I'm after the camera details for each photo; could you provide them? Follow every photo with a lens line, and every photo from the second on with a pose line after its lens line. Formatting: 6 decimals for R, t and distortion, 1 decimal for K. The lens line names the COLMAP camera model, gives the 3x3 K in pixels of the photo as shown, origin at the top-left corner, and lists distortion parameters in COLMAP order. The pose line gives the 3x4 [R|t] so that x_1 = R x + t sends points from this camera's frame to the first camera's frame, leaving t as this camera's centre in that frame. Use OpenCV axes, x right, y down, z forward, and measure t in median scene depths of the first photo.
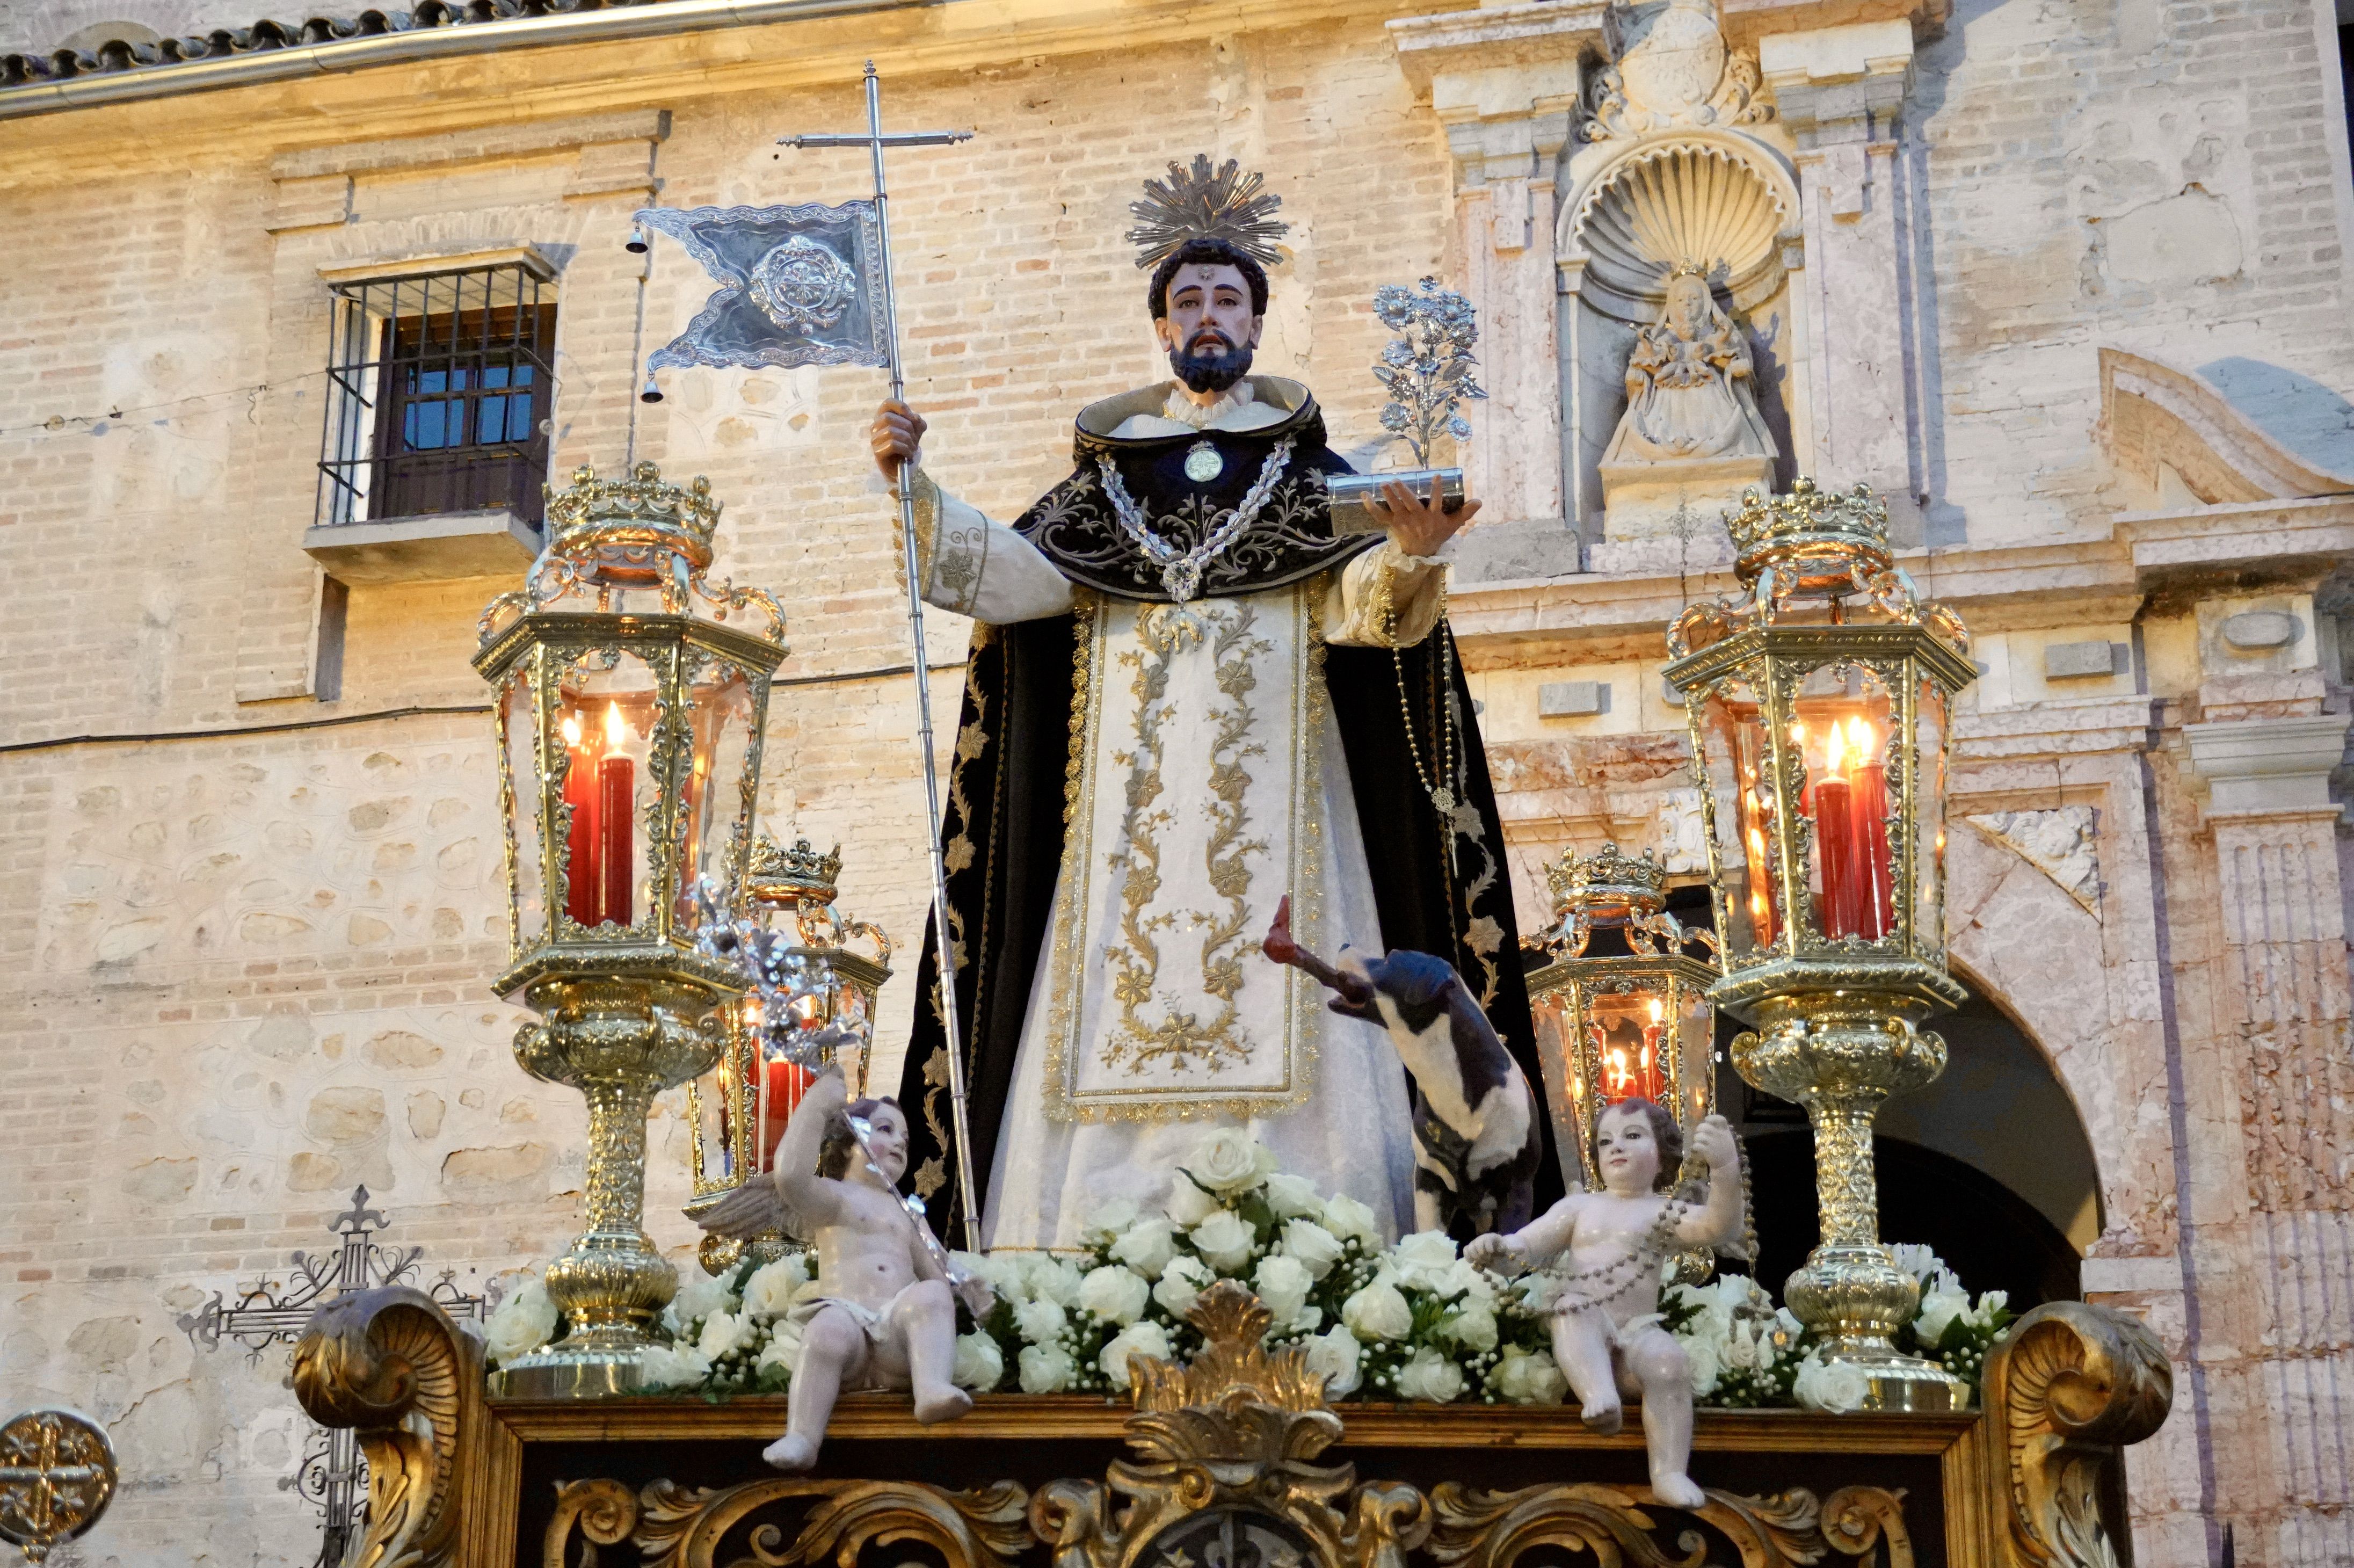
lens RADIAL K [[3674.8, 0, 1183.7], [0, 3674.8, 746.7], [0, 0, 1]] dist [0.132323, -0.028642]
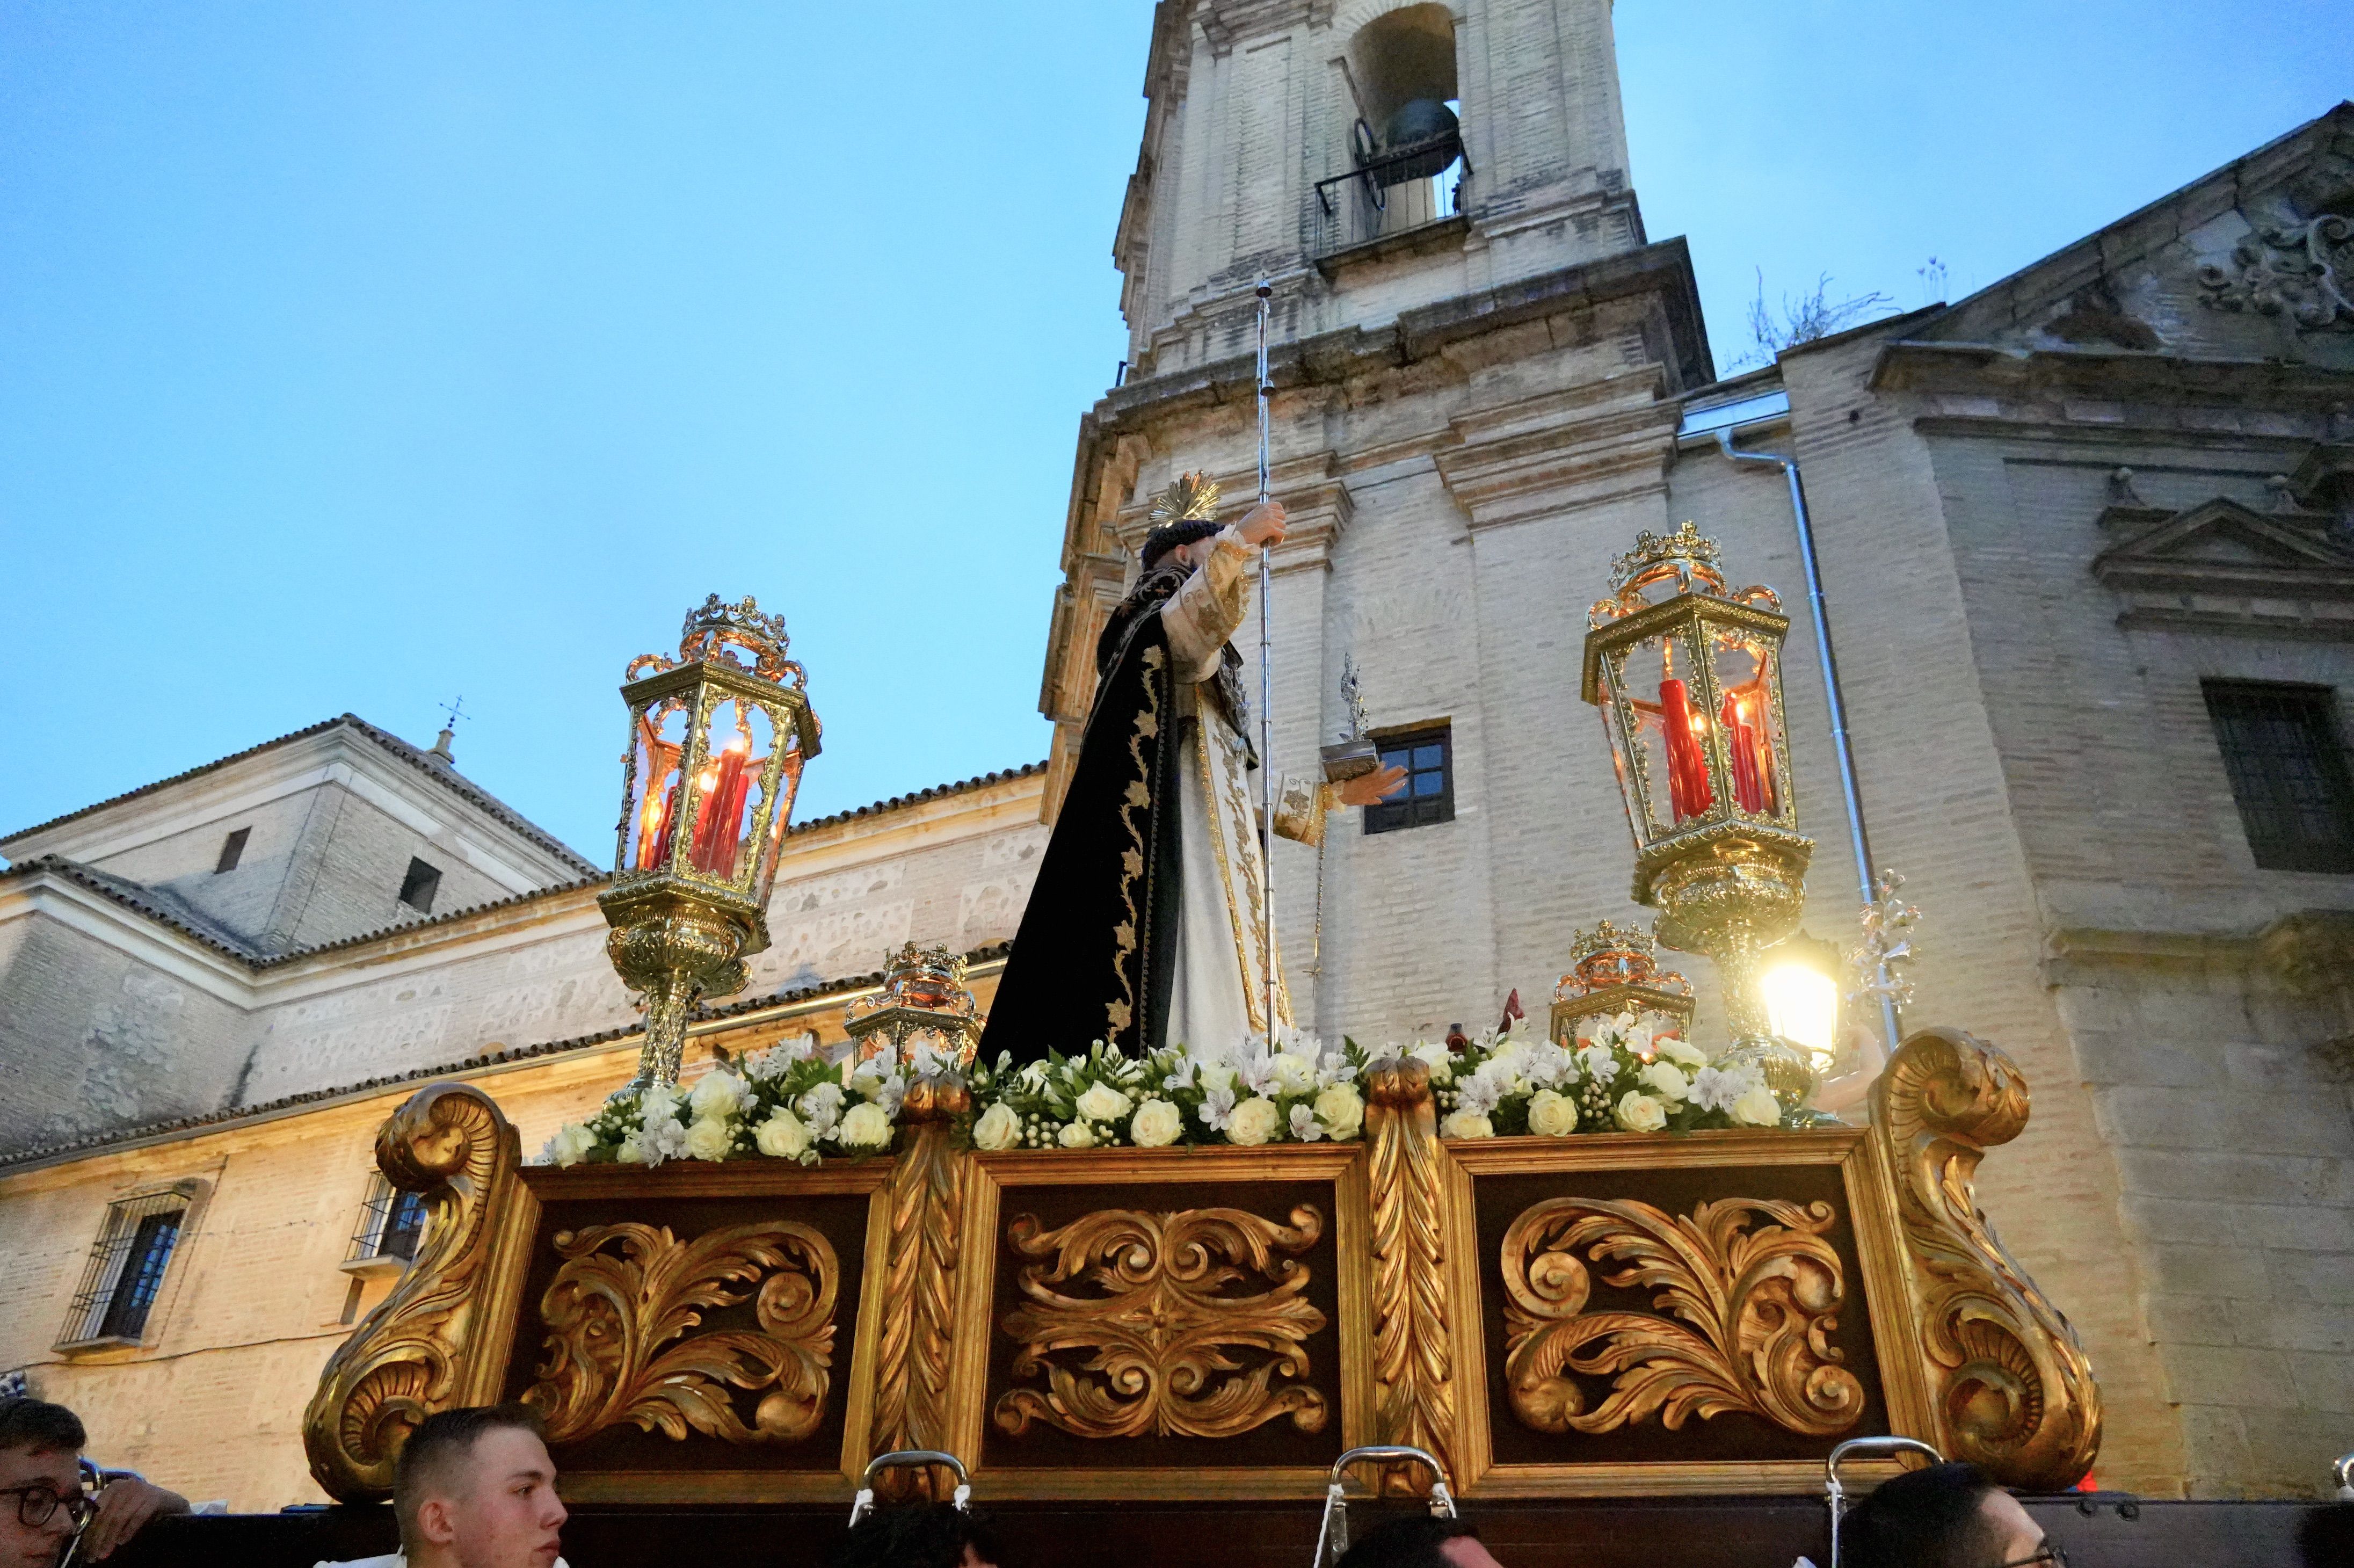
lens RADIAL K [[1781.4, 0, 1177.0], [0, 1781.4, 784.0], [0, 0, 1]] dist [-0.048230, 0.064317]
pose [[0.972821, -0.085171, -0.215326, 0.853037], [0.027345, 0.965647, -0.258413, -0.054648], [0.229939, 0.245501, 0.941731, -0.263510]]
